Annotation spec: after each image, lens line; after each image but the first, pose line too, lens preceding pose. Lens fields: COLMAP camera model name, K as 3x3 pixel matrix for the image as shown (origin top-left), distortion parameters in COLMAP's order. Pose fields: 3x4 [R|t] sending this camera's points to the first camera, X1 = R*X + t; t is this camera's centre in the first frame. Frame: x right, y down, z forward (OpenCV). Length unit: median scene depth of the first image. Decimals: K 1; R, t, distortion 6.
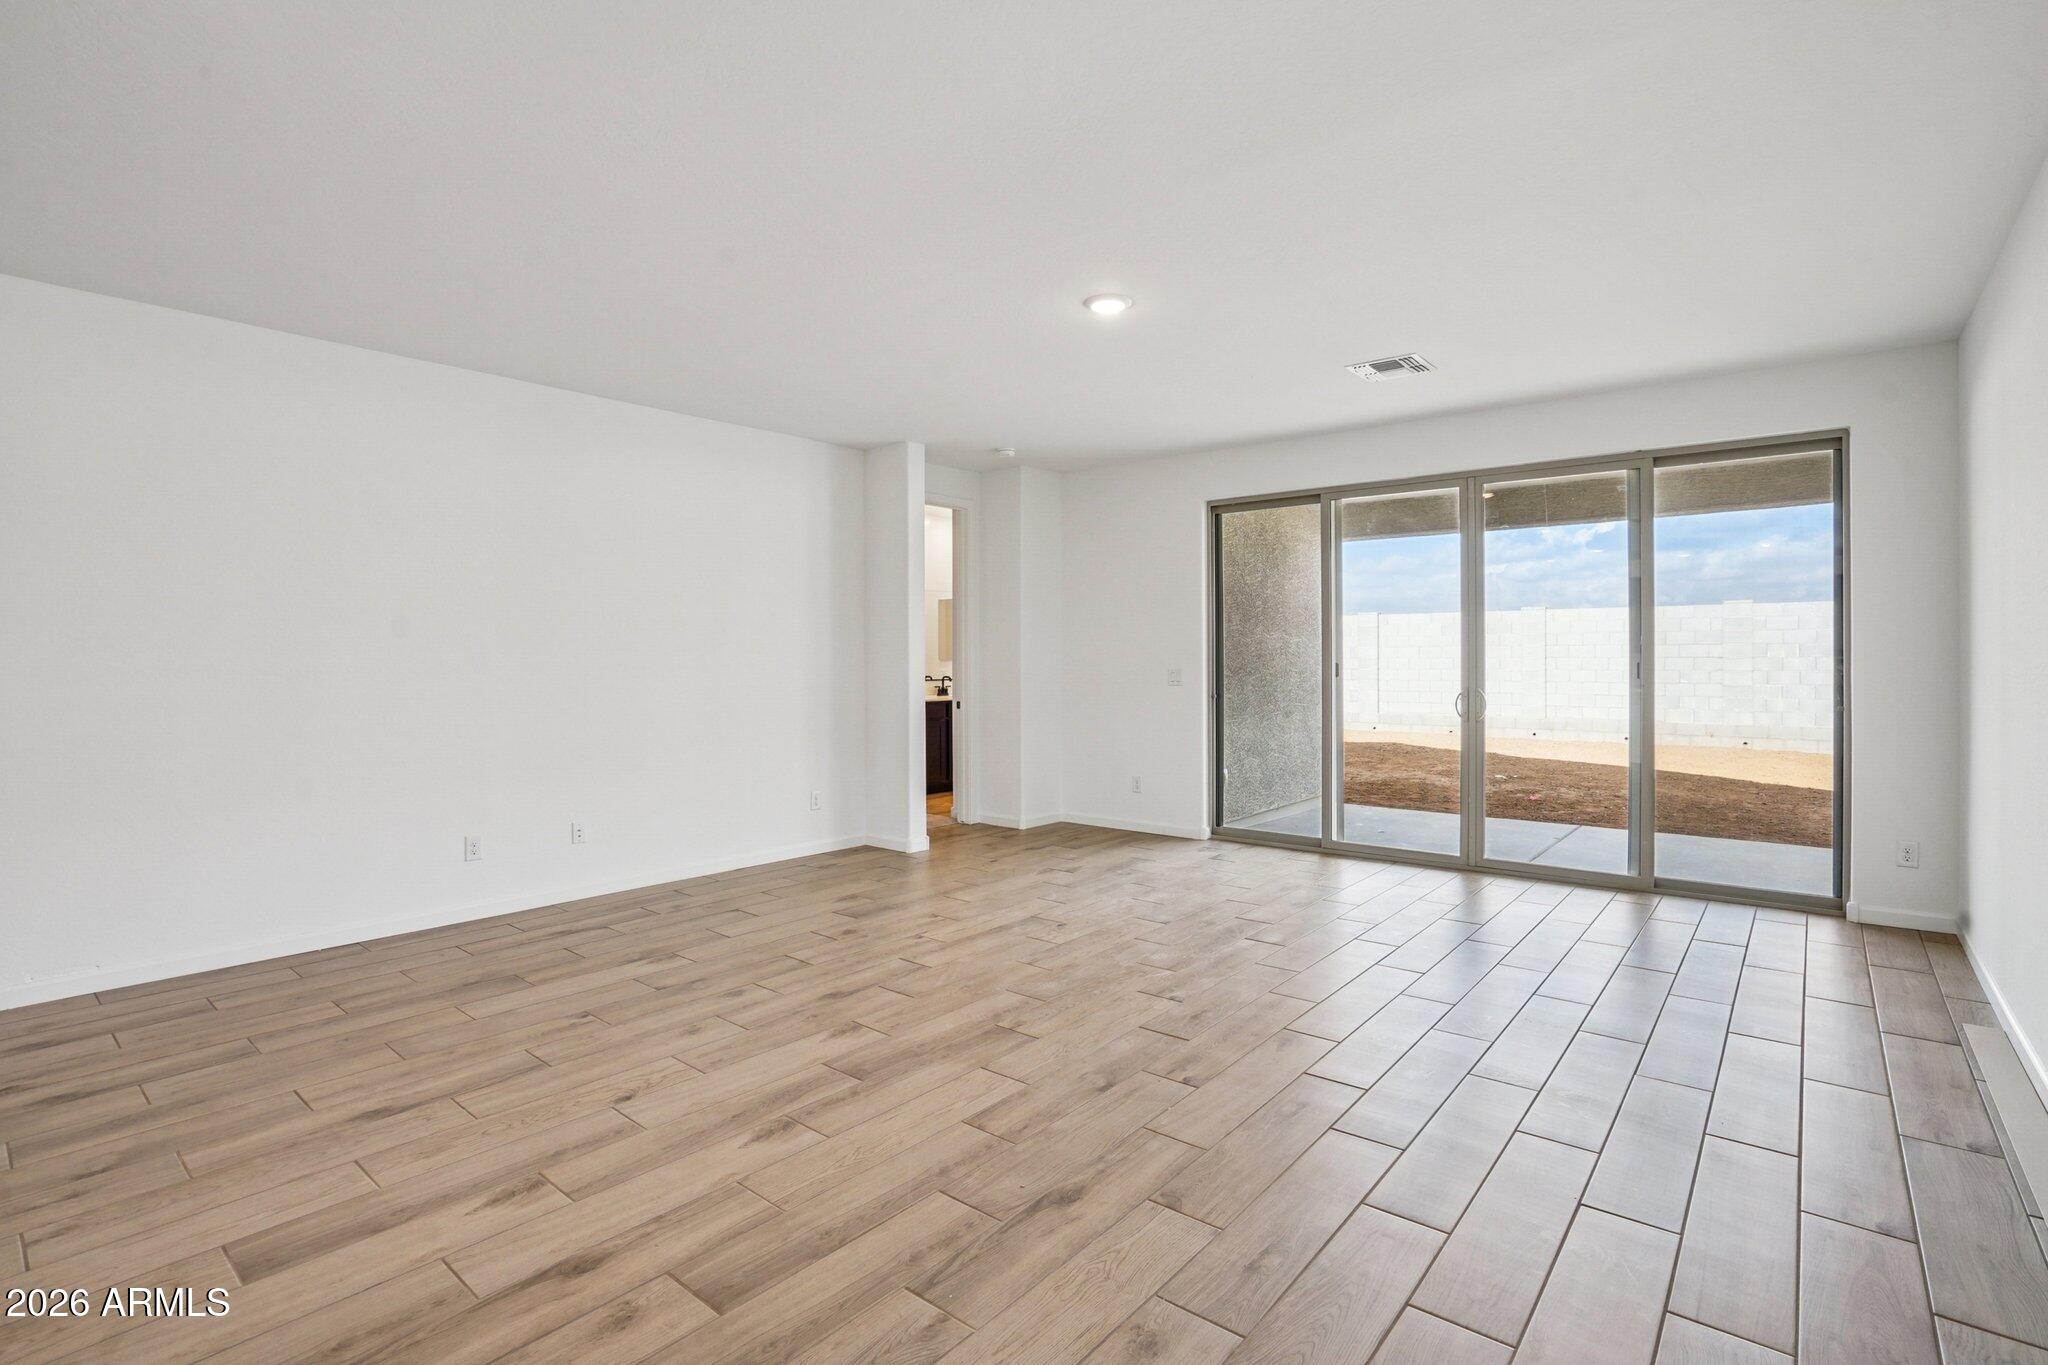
lens RADIAL K [[962.1, 0, 1026.3], [0, 962.1, 664.9], [0, 0, 1]] dist [-0.004444, -0.000122]
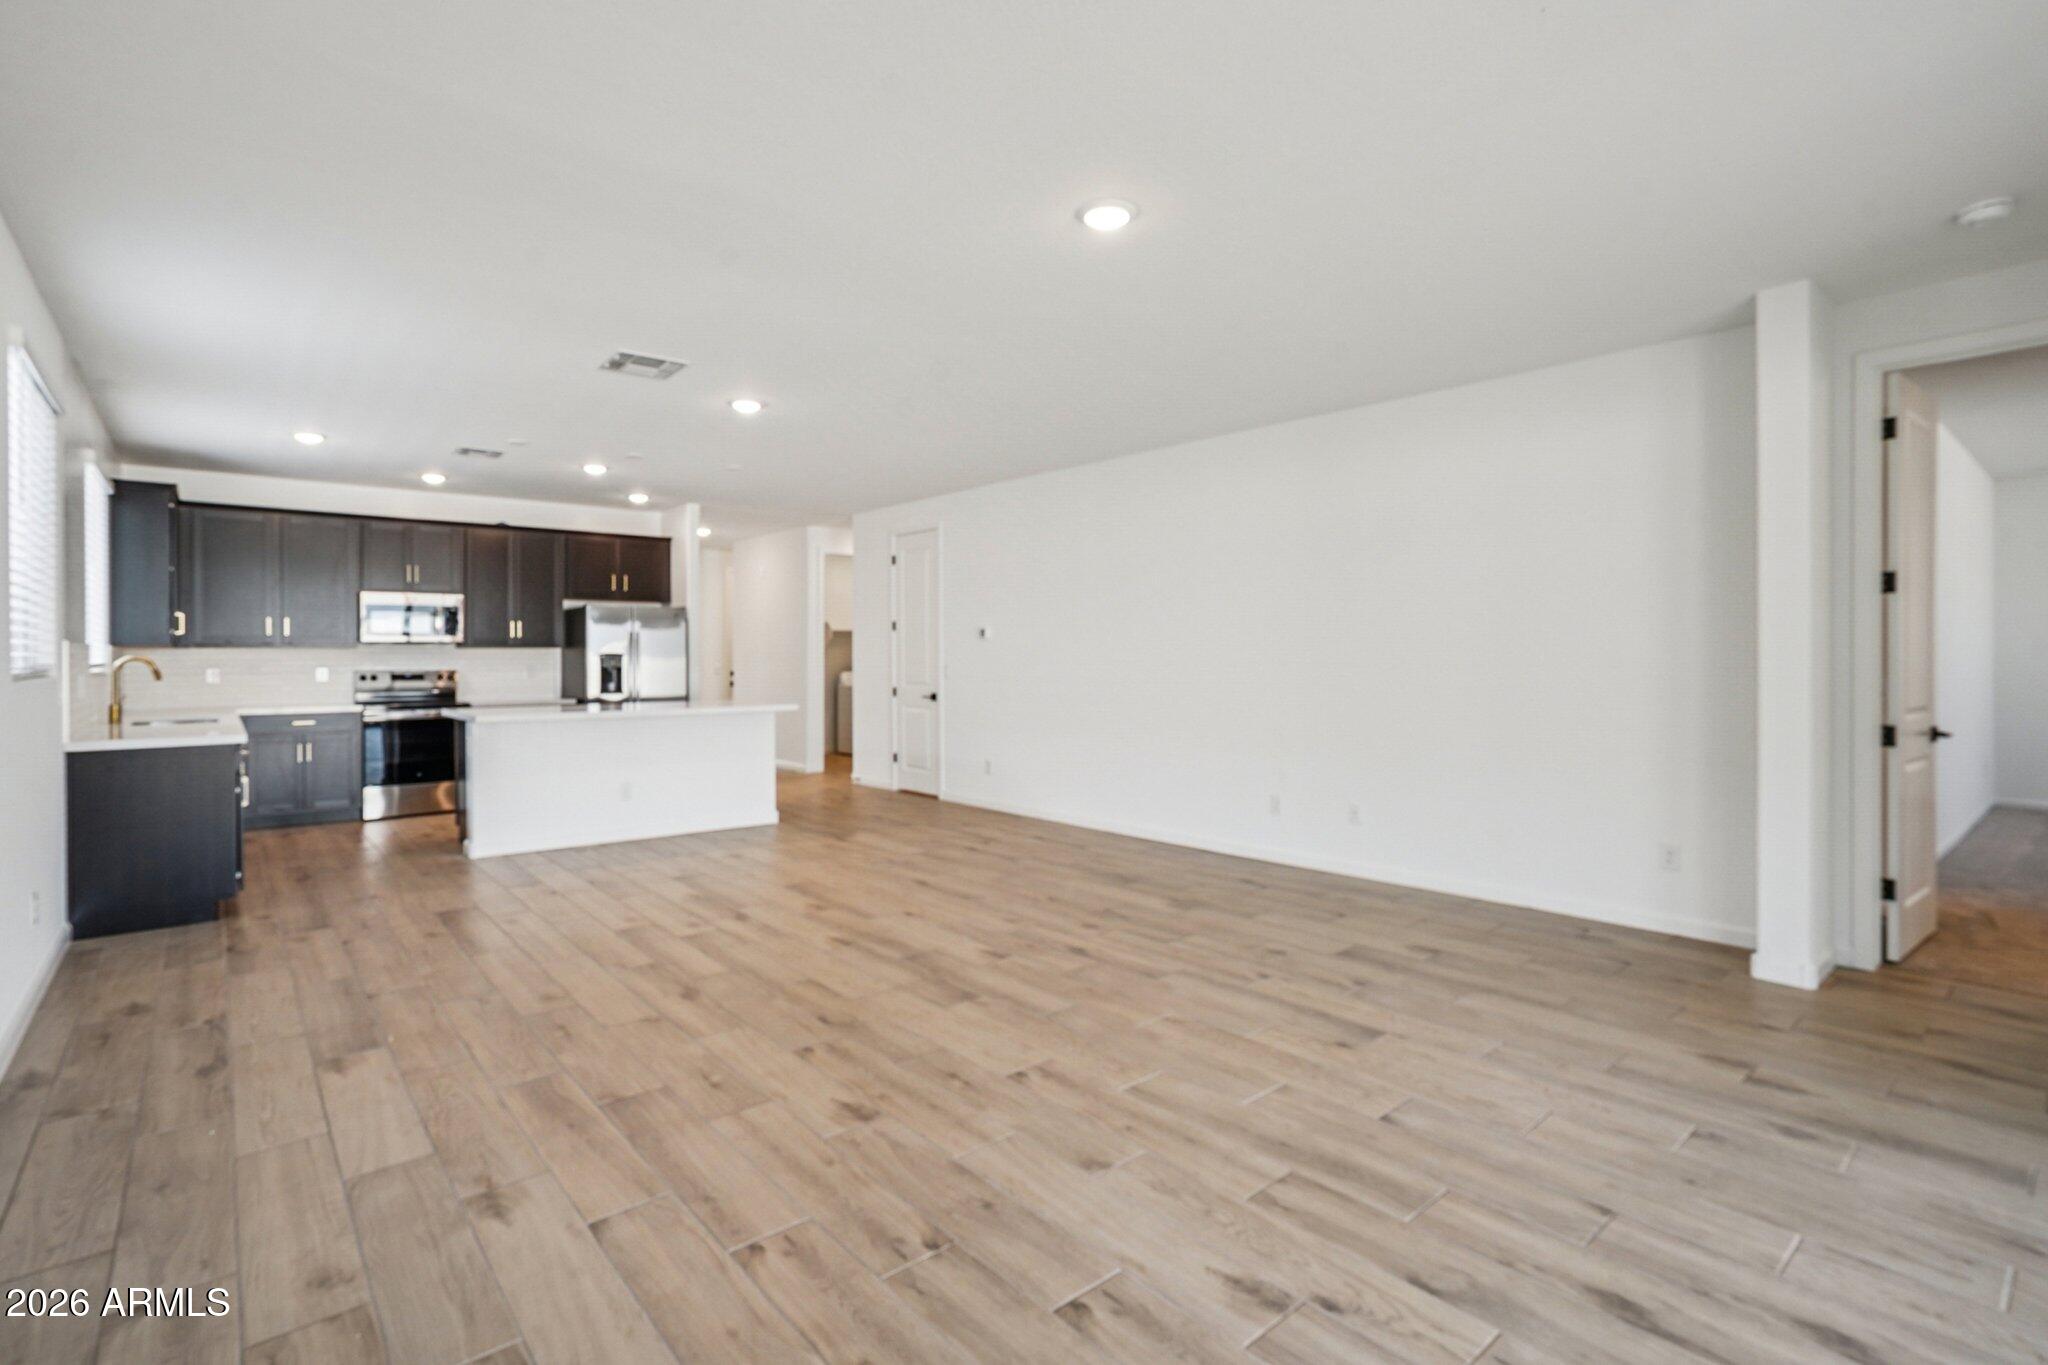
lens RADIAL K [[962.1, 0, 1026.3], [0, 962.1, 664.9], [0, 0, 1]] dist [-0.004444, -0.000122]
pose [[-0.176050, 0.007056, -0.984356, 0.990535], [0.007336, 0.999956, 0.005856, -0.009861], [0.984354, -0.006190, -0.176094, 1.186756]]
